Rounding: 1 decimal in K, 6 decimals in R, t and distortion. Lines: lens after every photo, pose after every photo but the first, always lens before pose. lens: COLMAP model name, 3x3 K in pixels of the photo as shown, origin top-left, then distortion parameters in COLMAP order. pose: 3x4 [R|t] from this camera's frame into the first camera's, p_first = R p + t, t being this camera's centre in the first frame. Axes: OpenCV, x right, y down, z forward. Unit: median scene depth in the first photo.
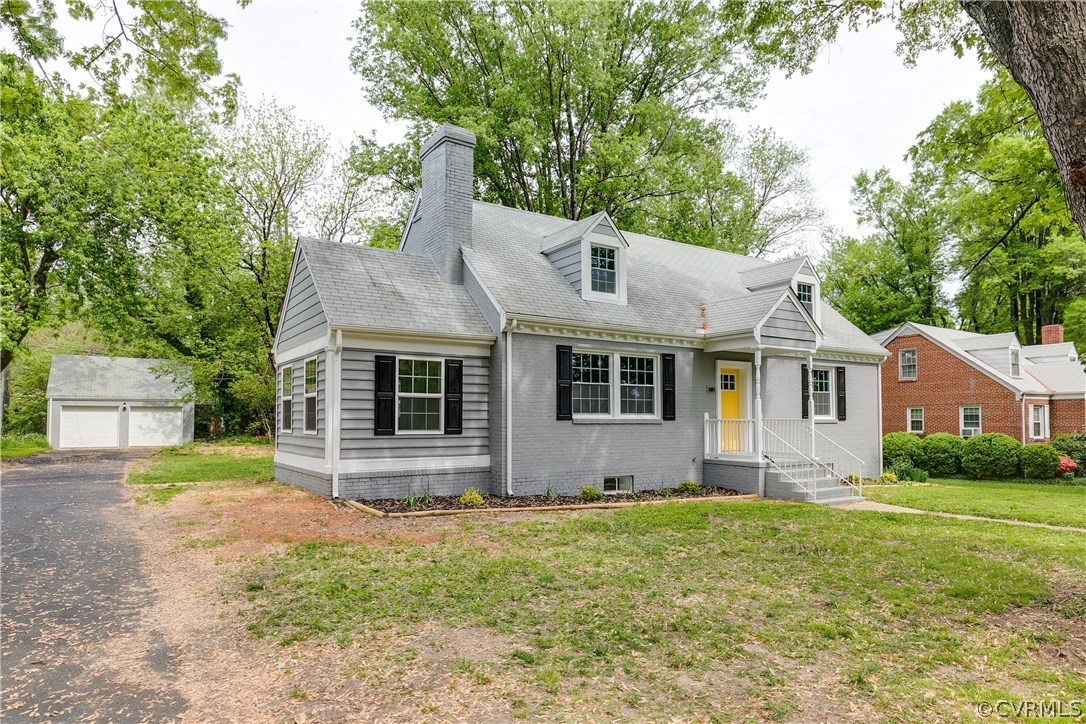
lens RADIAL K [[643.1, 0, 546.4], [0, 643.1, 369.2], [0, 0, 1]] dist [0.004946, 0.001232]
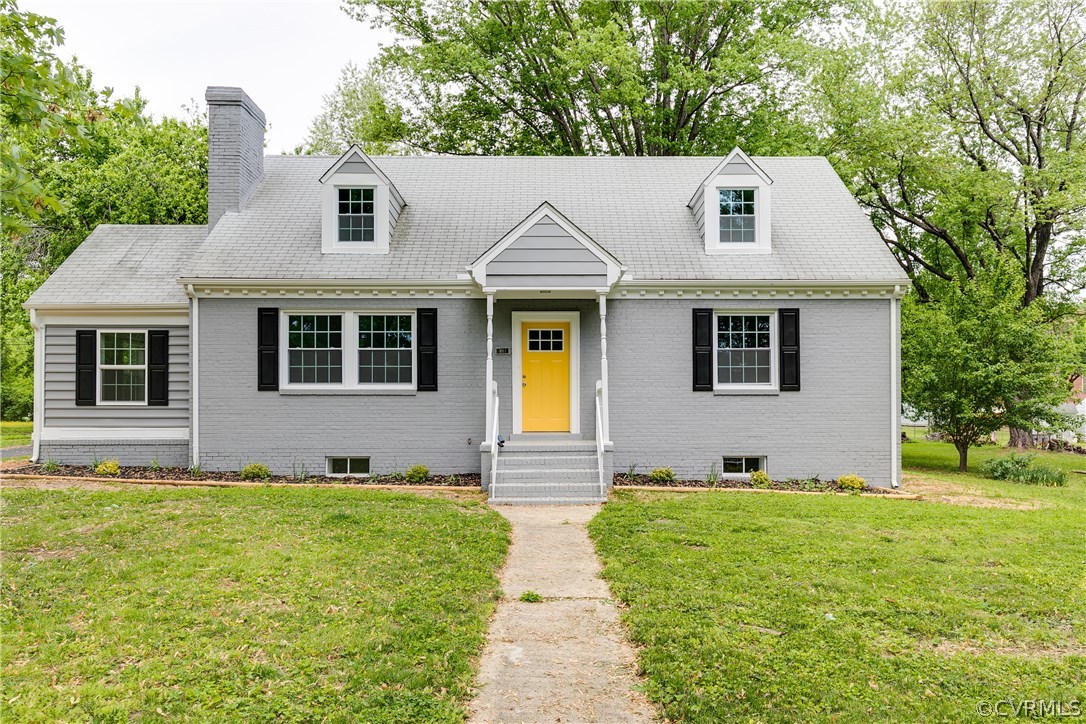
lens RADIAL K [[594.6, 0, 543.0], [0, 594.6, 371.5], [0, 0, 1]] dist [0.004344, -0.000320]
pose [[0.848800, -0.018082, -0.528405, 0.752565], [0.042711, 0.998494, 0.034439, 0.037888], [0.526986, -0.051800, 0.848294, 0.476866]]
